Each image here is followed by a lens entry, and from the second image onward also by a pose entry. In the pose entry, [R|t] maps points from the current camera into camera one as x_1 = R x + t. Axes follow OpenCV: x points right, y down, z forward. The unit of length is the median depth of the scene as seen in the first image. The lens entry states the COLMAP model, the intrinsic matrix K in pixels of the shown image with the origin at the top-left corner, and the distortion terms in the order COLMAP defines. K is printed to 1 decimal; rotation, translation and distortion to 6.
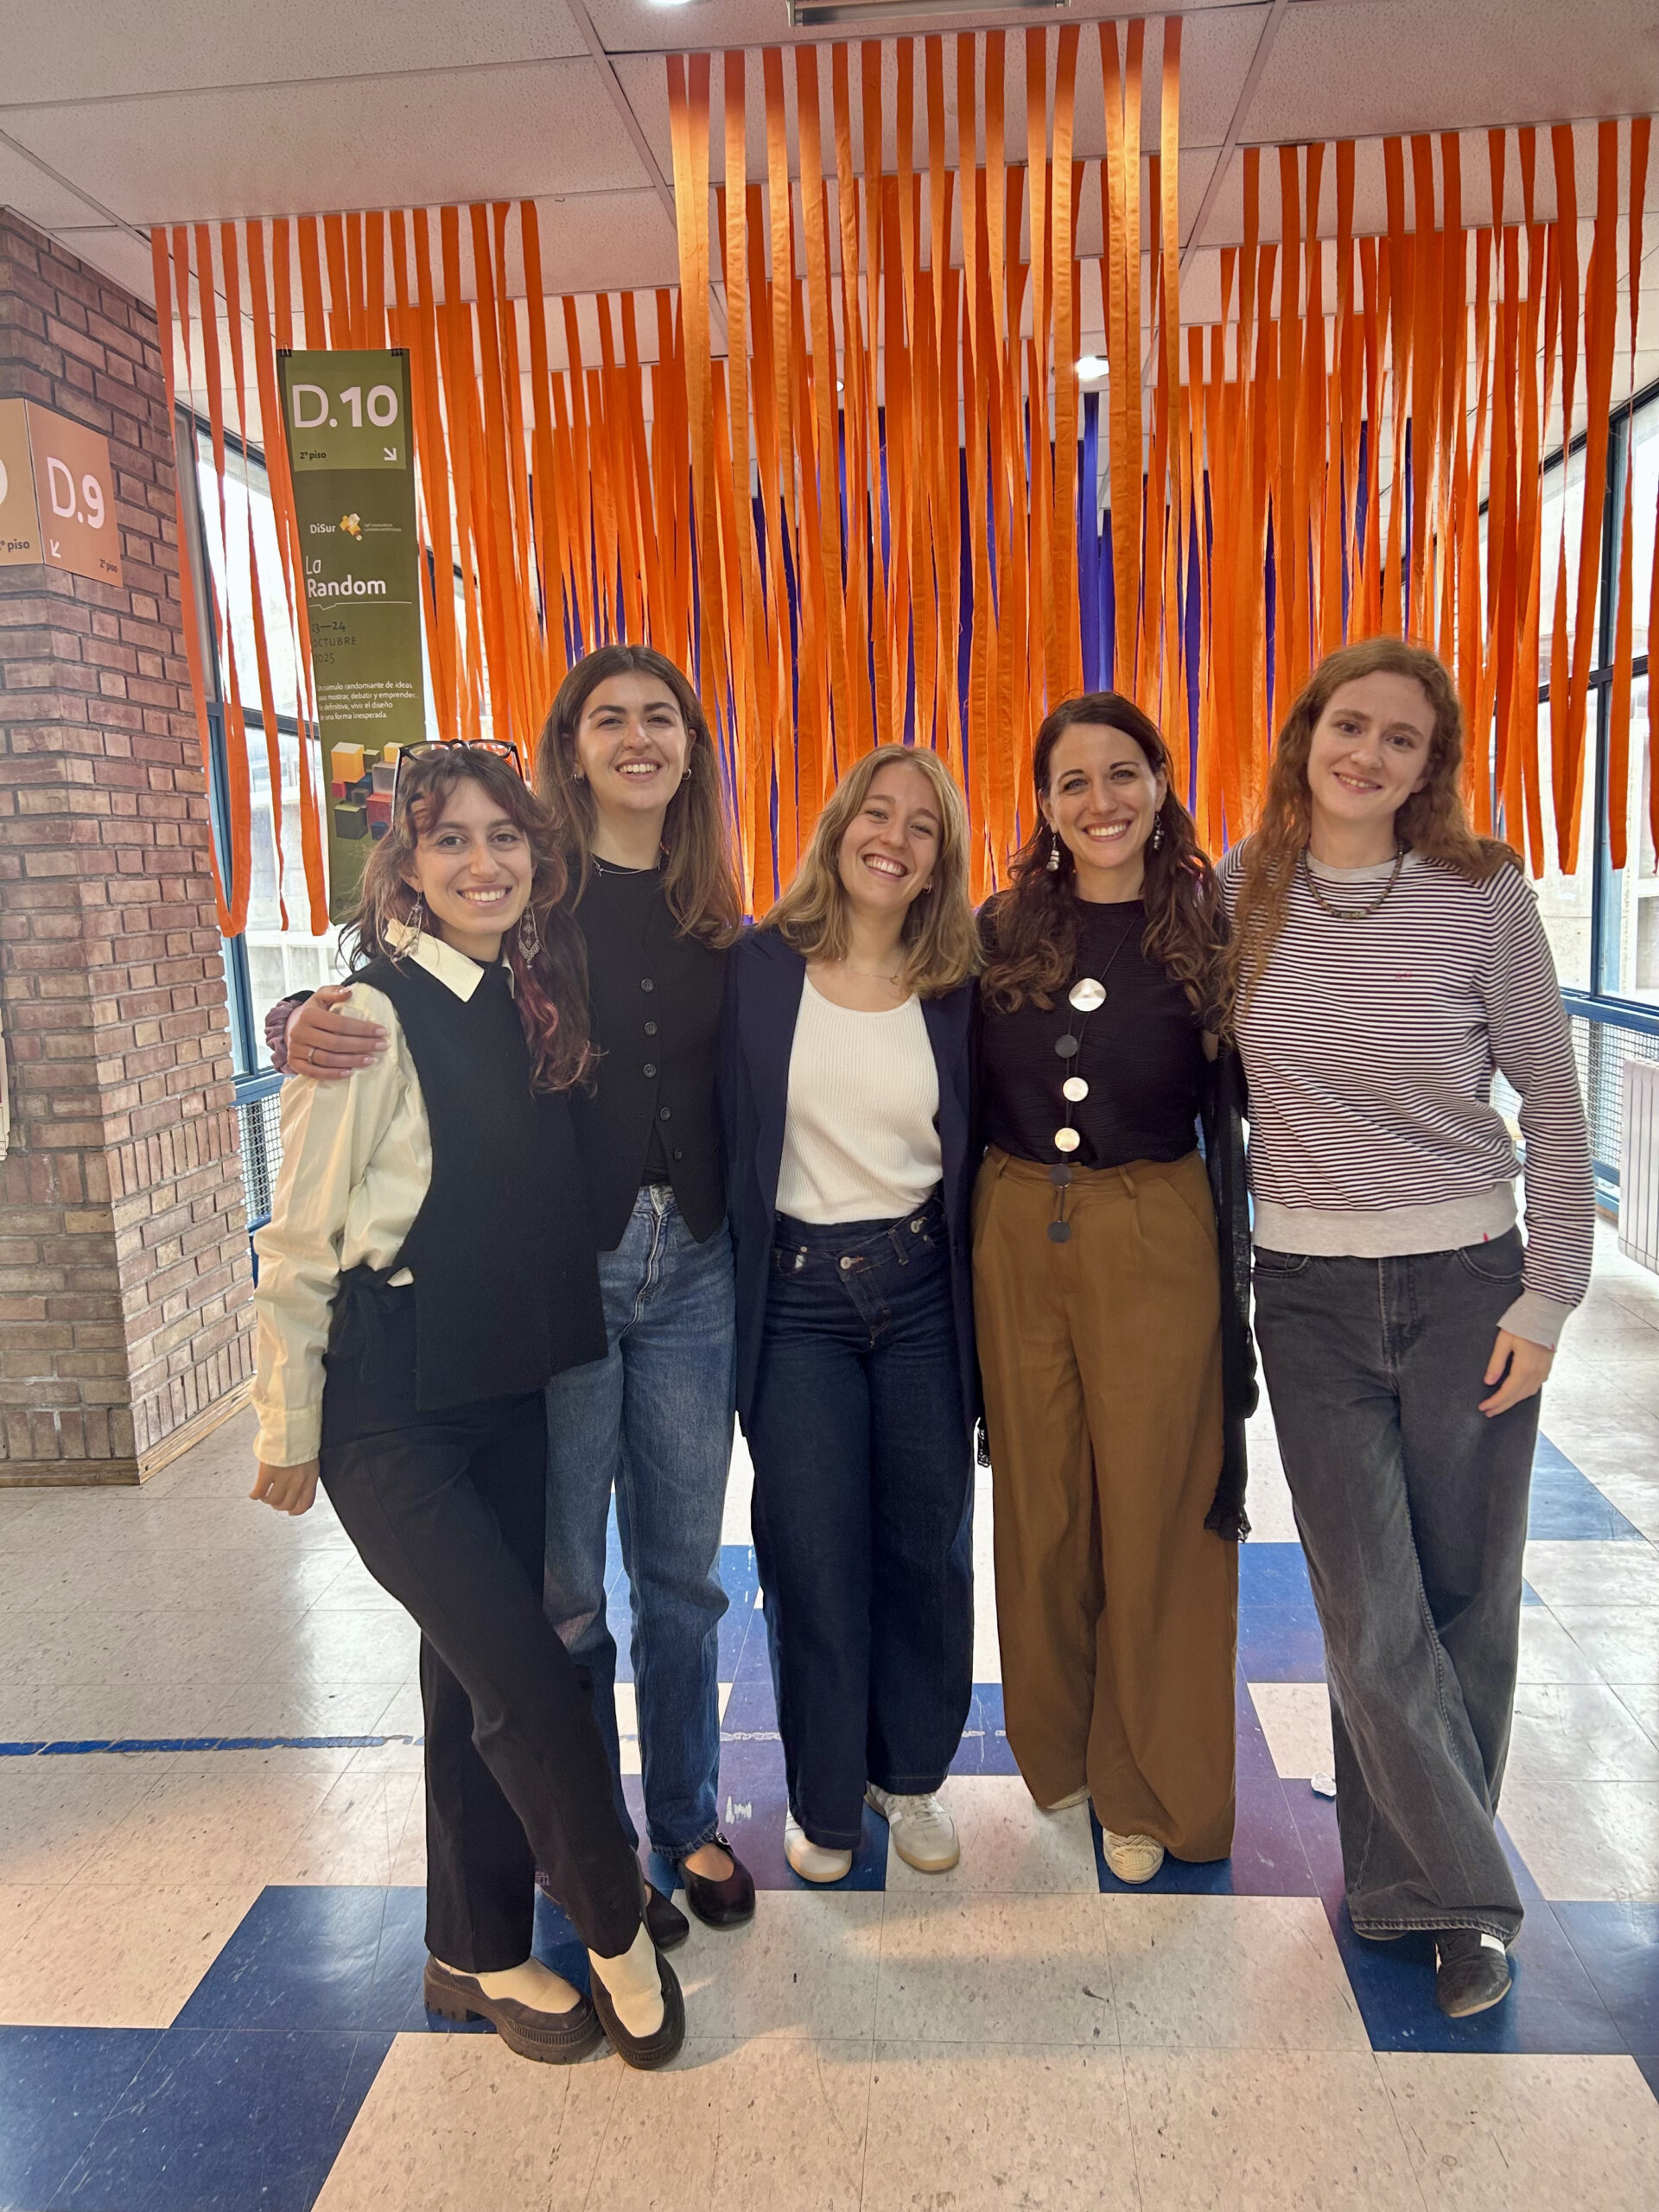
lens RADIAL K [[1697.3, 0, 850.4], [0, 1697.3, 1104.1], [0, 0, 1]] dist [0.011819, 0.008572]
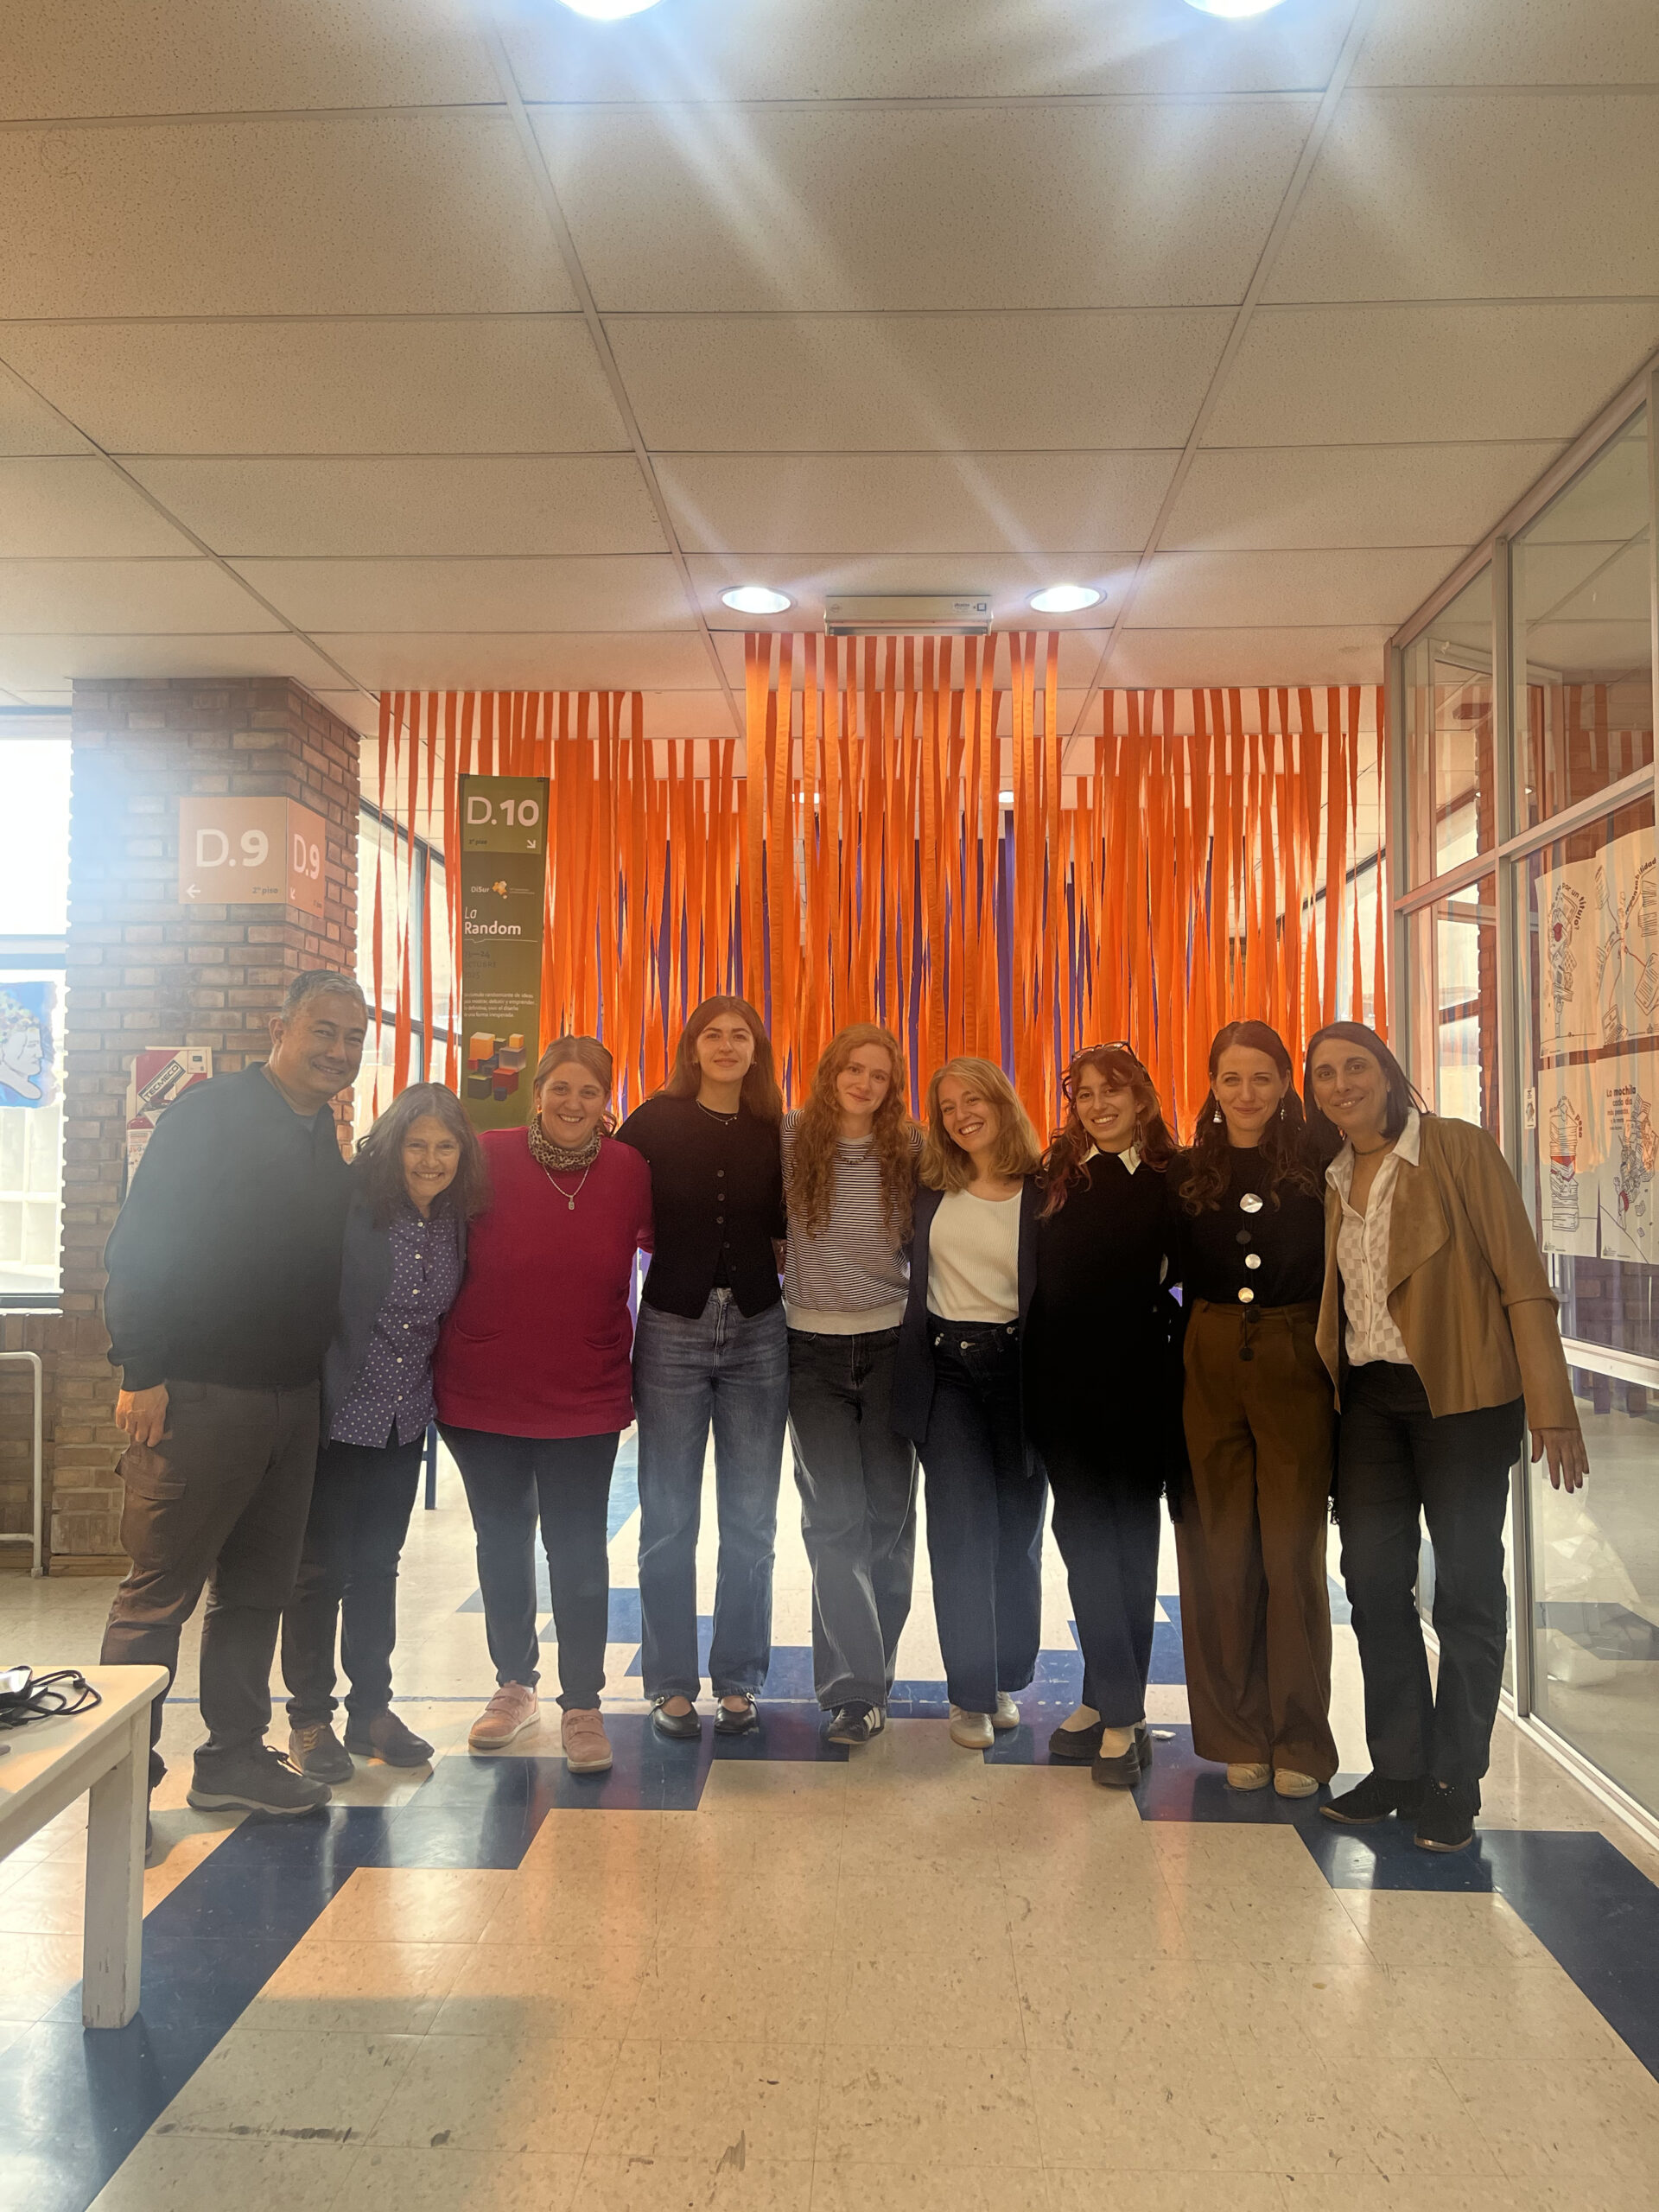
lens RADIAL K [[1673.9, 0, 826.6], [0, 1673.9, 1107.5], [0, 0, 1]] dist [-0.007192, -0.000928]
pose [[0.998600, 0.046733, 0.024795, -0.038900], [-0.041757, 0.984045, -0.172948, 0.083746], [-0.032482, 0.171670, 0.984619, -0.398094]]
